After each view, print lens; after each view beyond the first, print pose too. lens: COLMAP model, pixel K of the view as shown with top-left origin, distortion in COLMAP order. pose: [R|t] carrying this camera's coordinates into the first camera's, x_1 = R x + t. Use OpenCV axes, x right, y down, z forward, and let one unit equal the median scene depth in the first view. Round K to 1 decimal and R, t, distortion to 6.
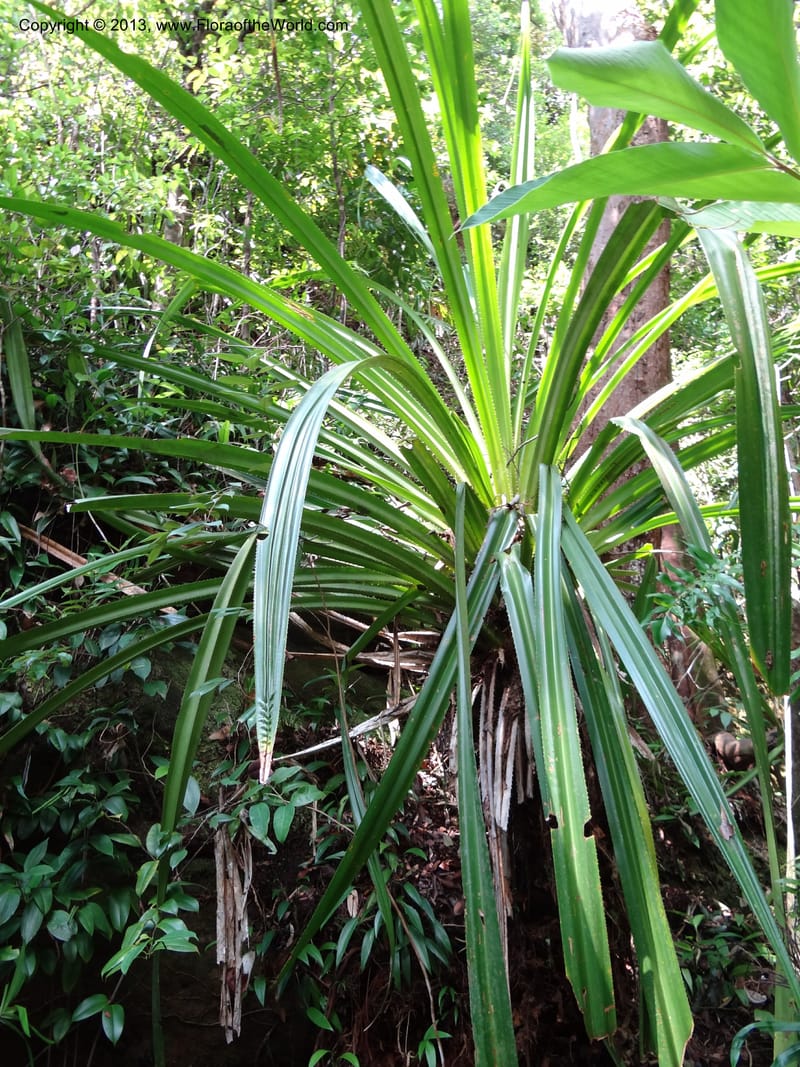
lens RADIAL K [[857.2, 0, 400.0], [0, 857.2, 533.5], [0, 0, 1]] dist [0.005258, 0.000984]
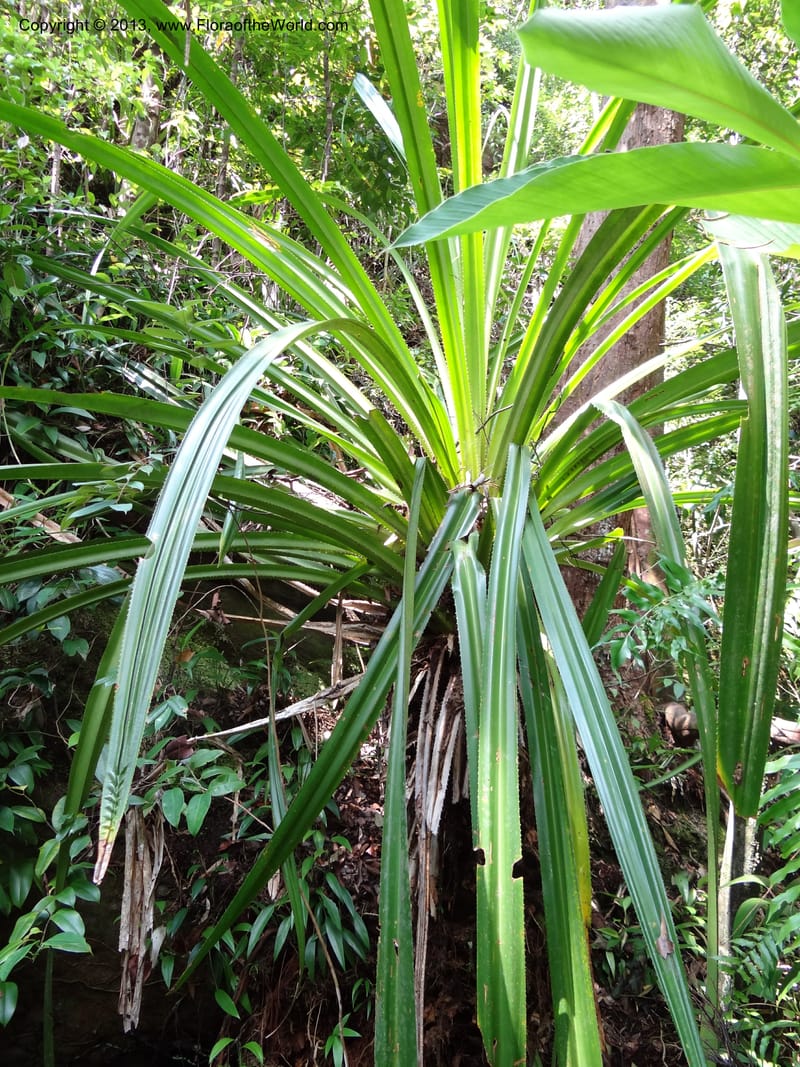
lens RADIAL K [[855.3, 0, 400.0], [0, 855.3, 533.5], [0, 0, 1]] dist [-0.003292, 0.000303]
pose [[0.996243, 0.080091, 0.032954, 0.024904], [-0.082940, 0.991838, 0.096845, -0.064391], [-0.024928, -0.099214, 0.994754, 0.092243]]
